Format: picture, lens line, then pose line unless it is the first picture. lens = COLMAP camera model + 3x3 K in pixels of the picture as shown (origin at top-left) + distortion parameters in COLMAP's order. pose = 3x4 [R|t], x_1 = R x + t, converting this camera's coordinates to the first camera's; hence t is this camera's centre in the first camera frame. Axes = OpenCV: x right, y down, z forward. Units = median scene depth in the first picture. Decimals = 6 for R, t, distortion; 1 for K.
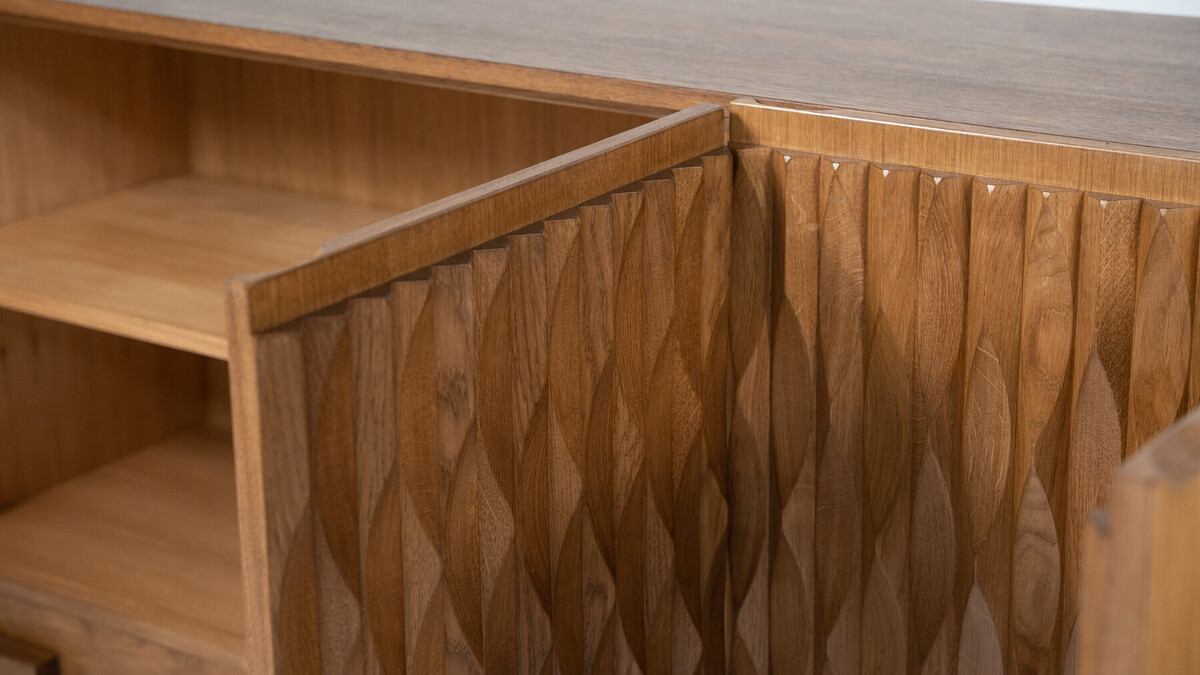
lens RADIAL K [[2298.2, 0, 598.4], [0, 2298.2, 328.4], [0, 0, 1]] dist [0.217210, 0.000000]
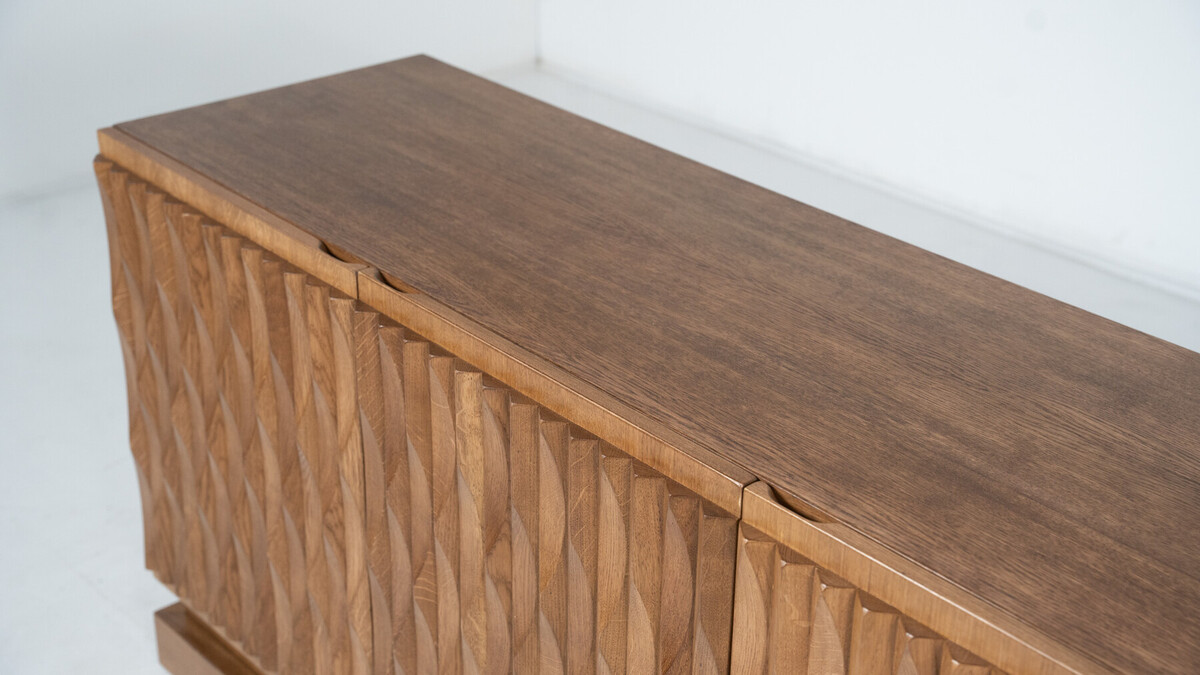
lens RADIAL K [[1708.7, 0, 622.0], [0, 1708.7, 322.3], [0, 0, 1]] dist [0.097129, 0.000000]
pose [[0.973765, 0.129804, -0.186902, 0.138950], [-0.102653, 0.983602, 0.148288, -0.282881], [0.203086, -0.125211, 0.971122, 0.242721]]
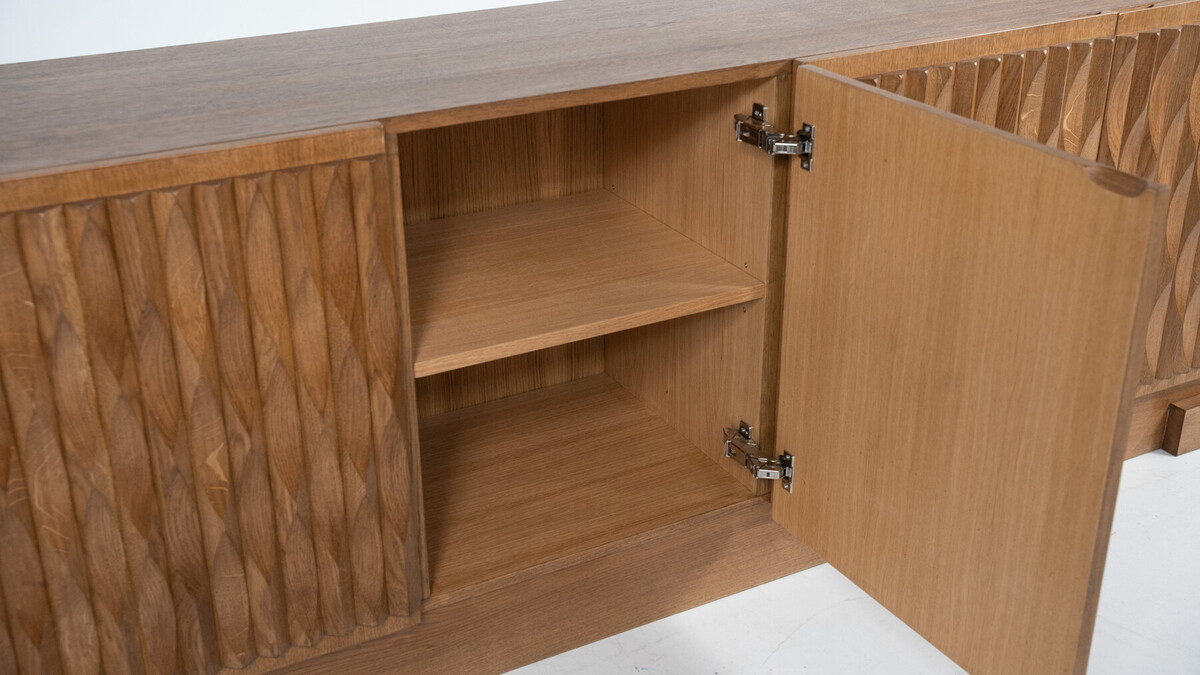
lens RADIAL K [[1385.6, 0, 602.0], [0, 1385.6, 327.5], [0, 0, 1]] dist [0.060001, 0.000000]
pose [[0.461991, -0.361327, 0.809943, -0.611263], [0.285710, 0.925194, 0.249773, -0.157907], [-0.839604, 0.116016, 0.530665, 0.459204]]
